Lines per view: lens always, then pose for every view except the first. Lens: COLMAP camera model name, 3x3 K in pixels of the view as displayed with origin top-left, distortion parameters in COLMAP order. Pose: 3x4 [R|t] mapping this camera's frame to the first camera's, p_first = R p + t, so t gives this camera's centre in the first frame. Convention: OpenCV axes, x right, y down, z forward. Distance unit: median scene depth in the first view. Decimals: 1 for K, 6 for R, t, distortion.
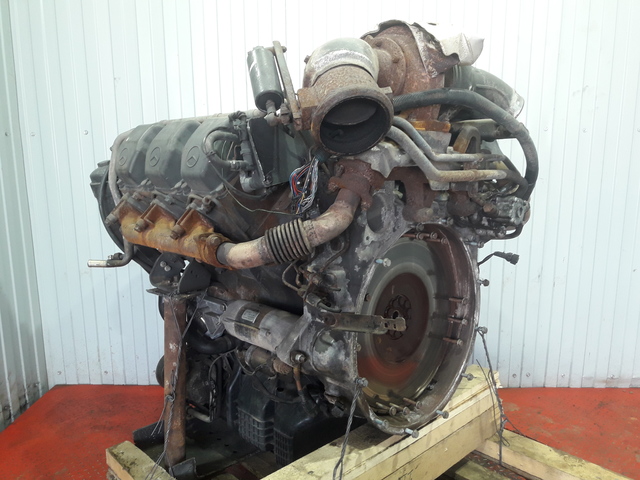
lens RADIAL K [[525.1, 0, 323.0], [0, 525.1, 238.2], [0, 0, 1]] dist [0.009182, -0.012206]
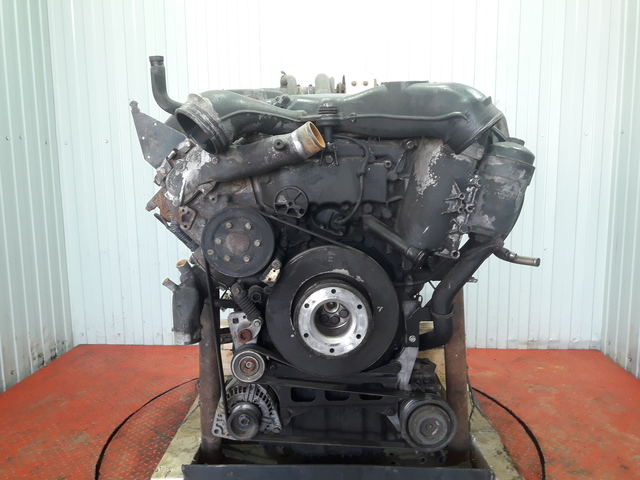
lens RADIAL K [[525.1, 0, 319.8], [0, 525.1, 240.6], [0, 0, 1]] dist [0.009182, -0.012206]
pose [[0.999052, -0.000547, -0.043524, 0.116456], [-0.001386, 0.999013, -0.044386, 0.090946], [0.043506, 0.044405, 0.998066, -0.231189]]
